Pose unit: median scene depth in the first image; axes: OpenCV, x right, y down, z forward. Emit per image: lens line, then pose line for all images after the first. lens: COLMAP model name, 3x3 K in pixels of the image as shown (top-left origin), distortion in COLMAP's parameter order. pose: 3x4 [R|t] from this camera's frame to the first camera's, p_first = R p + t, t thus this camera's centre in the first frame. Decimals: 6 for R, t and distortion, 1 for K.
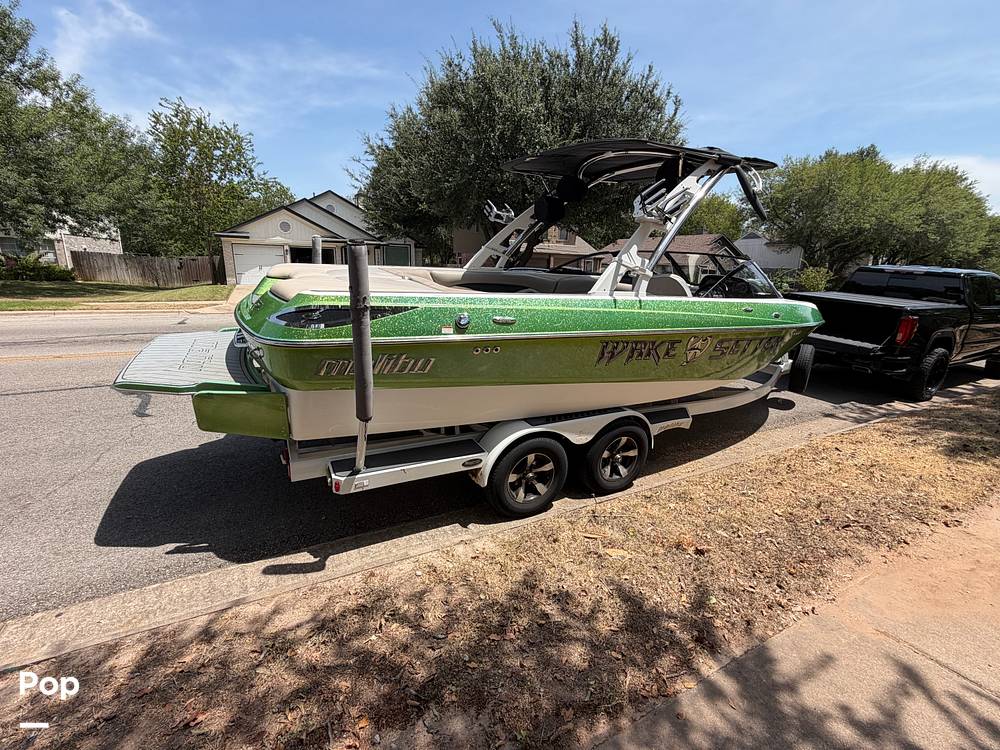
lens RADIAL K [[434.2, 0, 496.6], [0, 434.2, 371.5], [0, 0, 1]] dist [-0.001234, -0.000440]
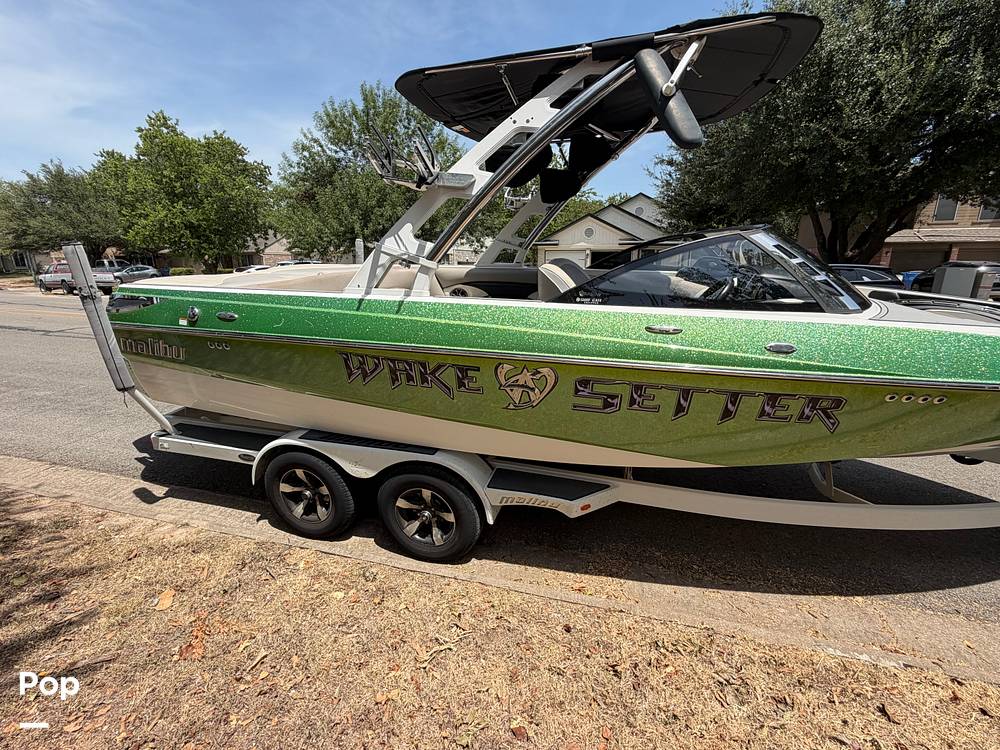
lens RADIAL K [[434.2, 0, 496.6], [0, 434.2, 371.5], [0, 0, 1]] dist [-0.001234, -0.000440]
pose [[0.730271, 0.136589, -0.669364, 0.827634], [-0.140920, 0.988855, 0.048041, -0.095048], [0.668465, 0.059244, 0.741380, 0.518230]]
